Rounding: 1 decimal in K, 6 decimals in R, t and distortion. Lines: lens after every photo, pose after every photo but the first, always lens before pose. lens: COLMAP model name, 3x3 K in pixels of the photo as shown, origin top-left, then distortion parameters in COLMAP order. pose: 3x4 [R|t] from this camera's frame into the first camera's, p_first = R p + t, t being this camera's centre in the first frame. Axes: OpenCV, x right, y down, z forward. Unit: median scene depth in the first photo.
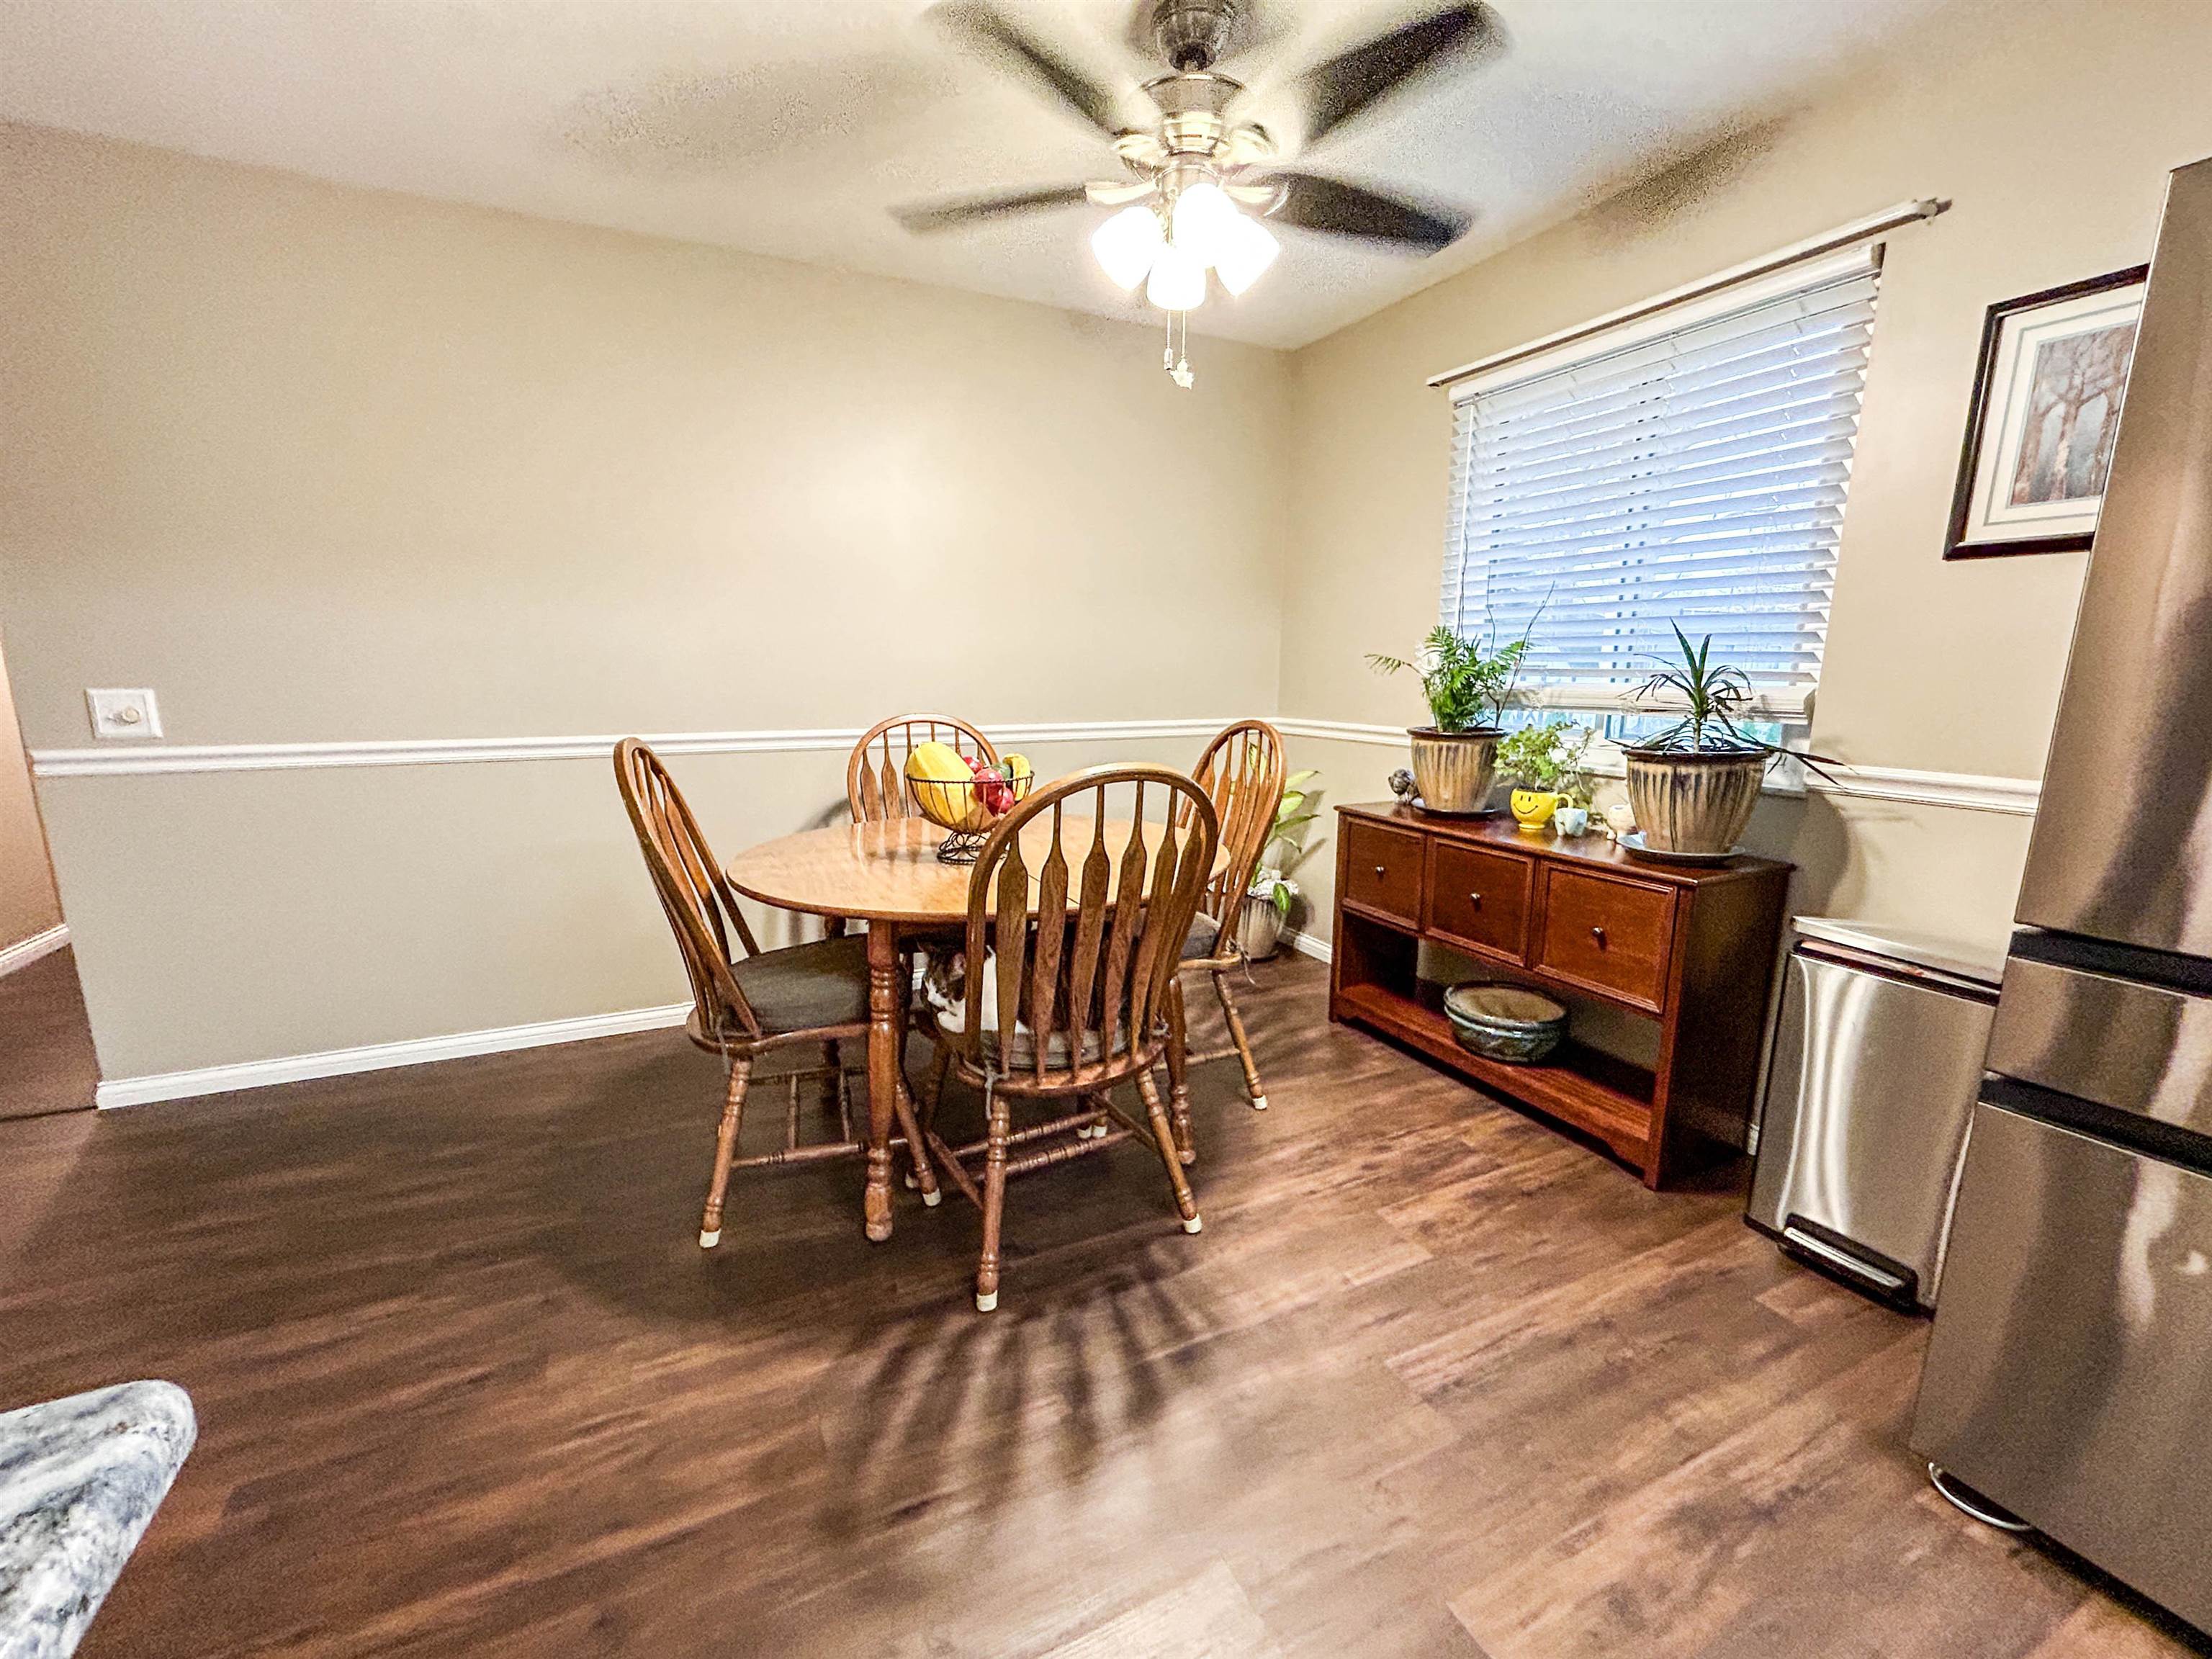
lens RADIAL K [[907.7, 0, 1077.5], [0, 907.7, 836.2], [0, 0, 1]] dist [0.009748, -0.000087]
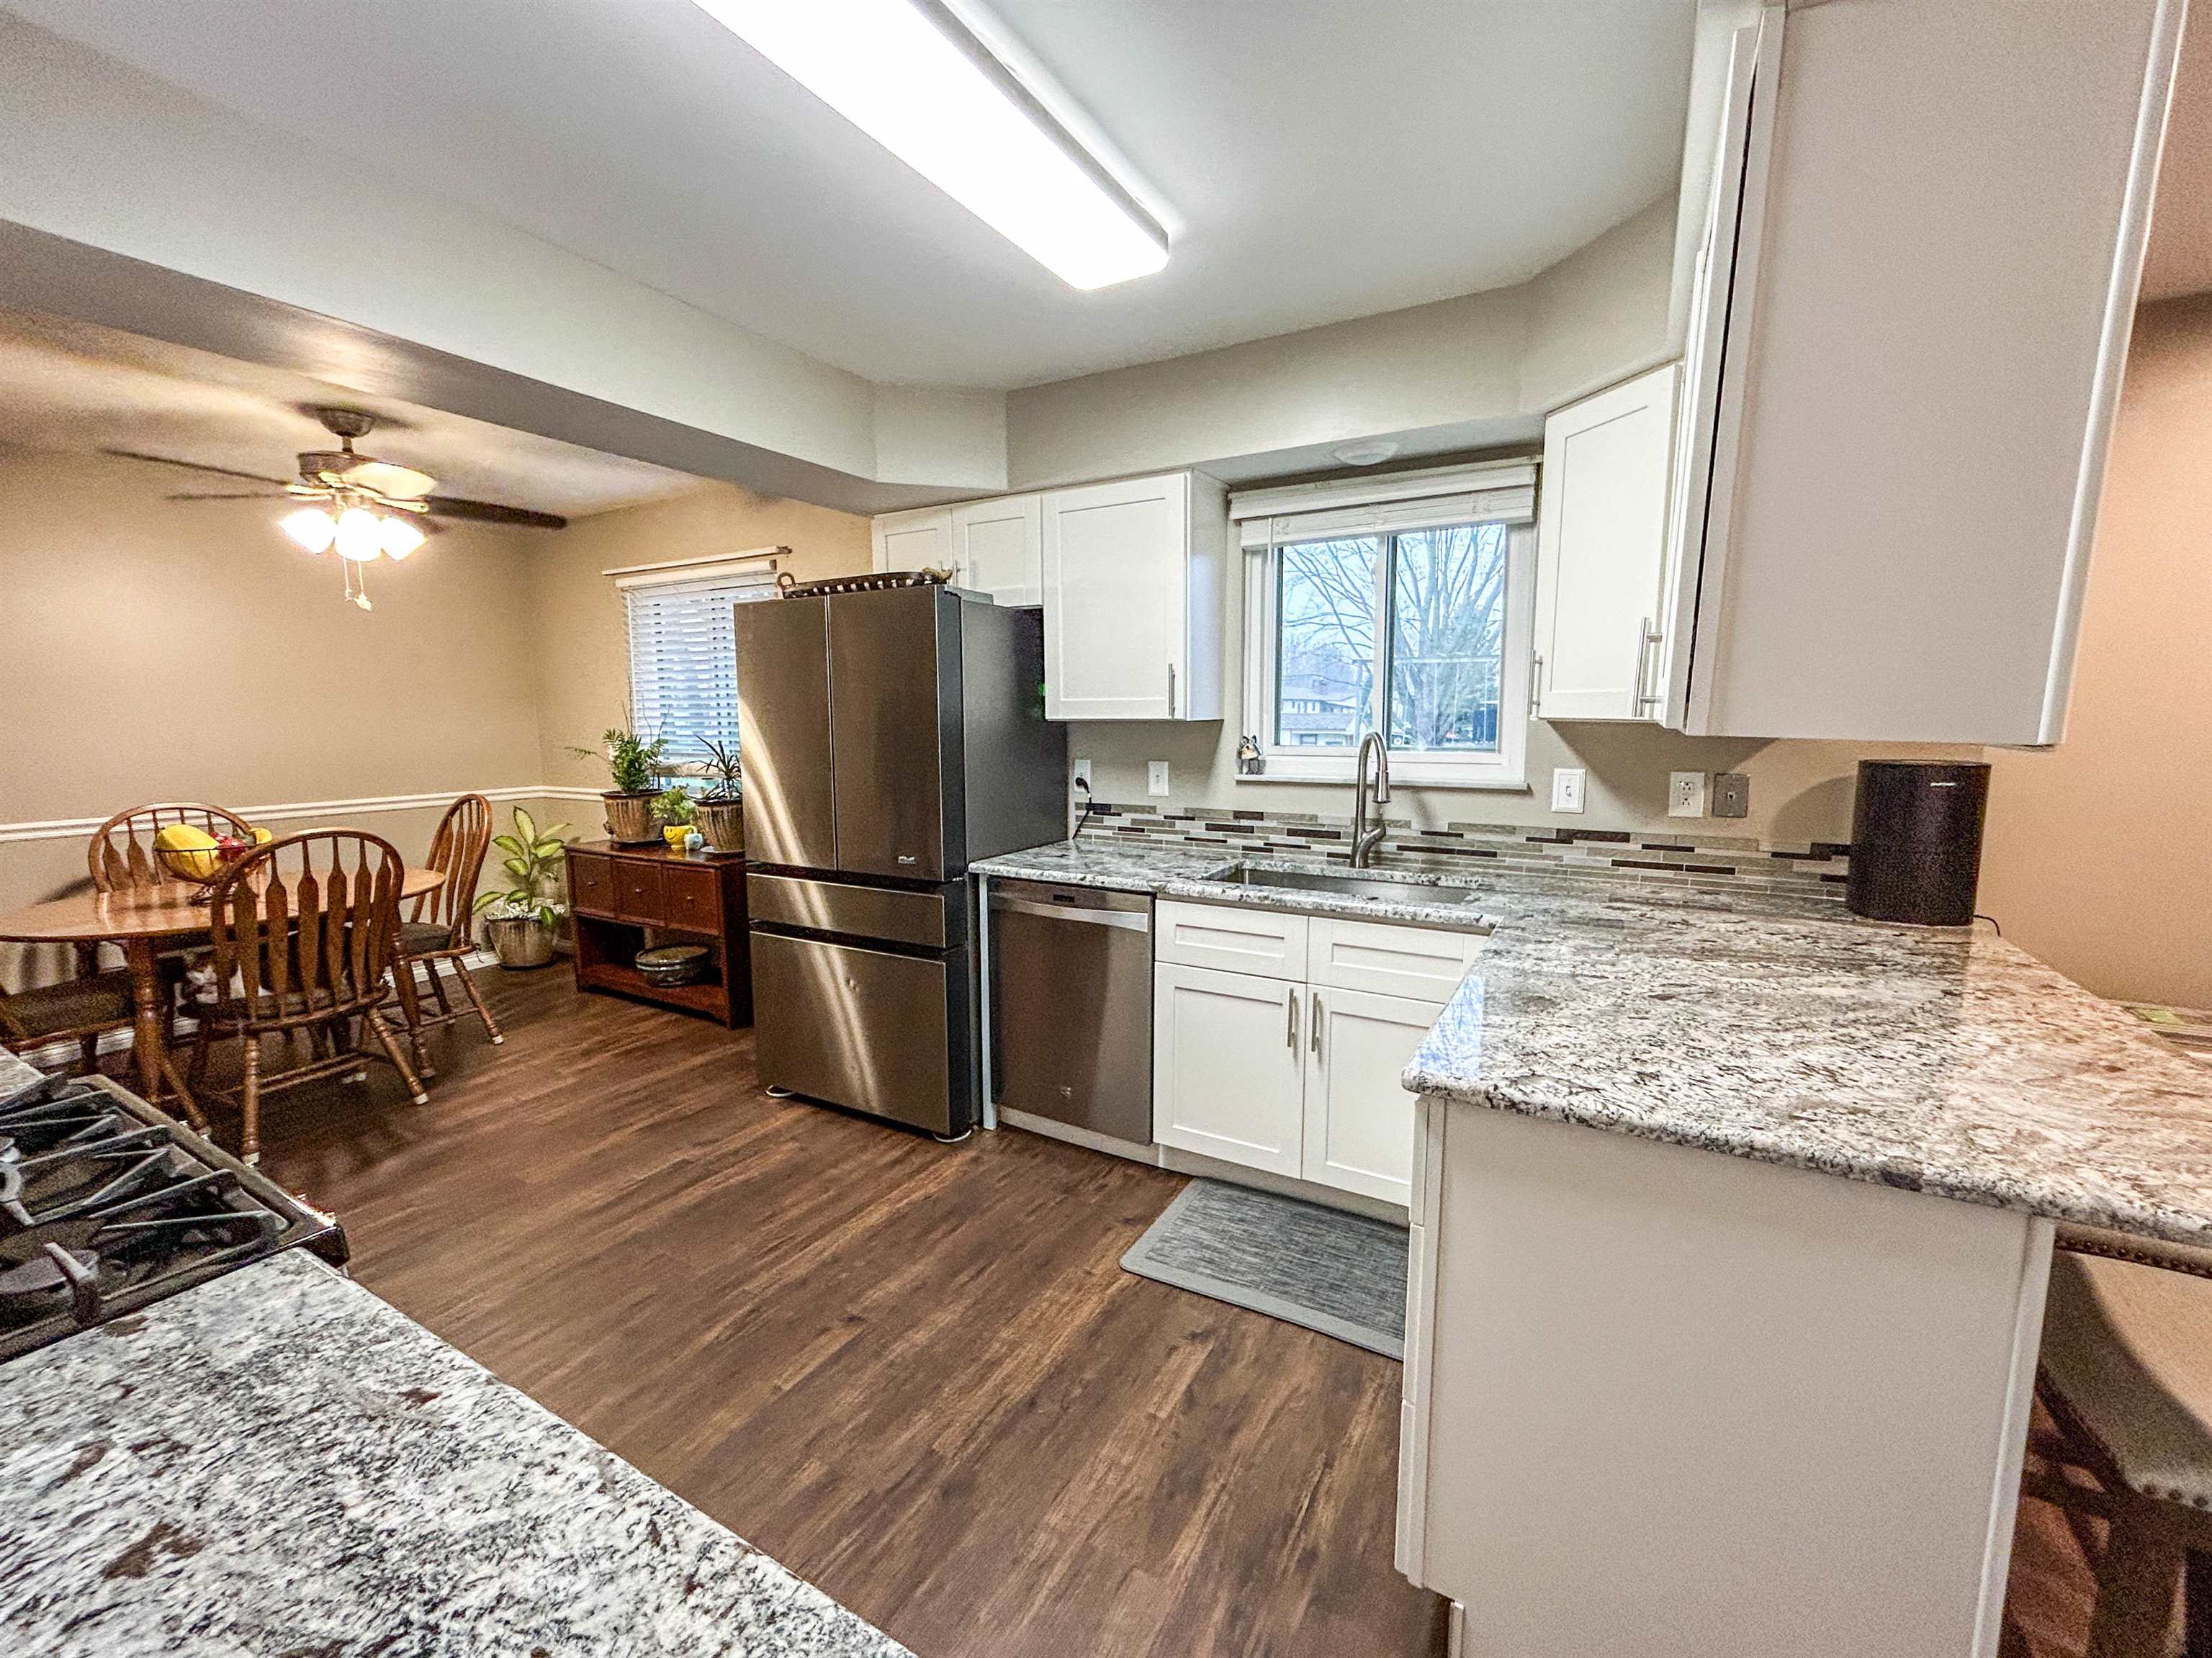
lens RADIAL K [[907.6, 0, 1077.5], [0, 907.6, 835.7], [0, 0, 1]] dist [0.009748, -0.000087]
pose [[0.825169, -0.084248, 0.558568, 0.191398], [0.115340, 0.993112, -0.020601, 0.101475], [-0.552985, 0.081424, 0.829203, -0.923224]]
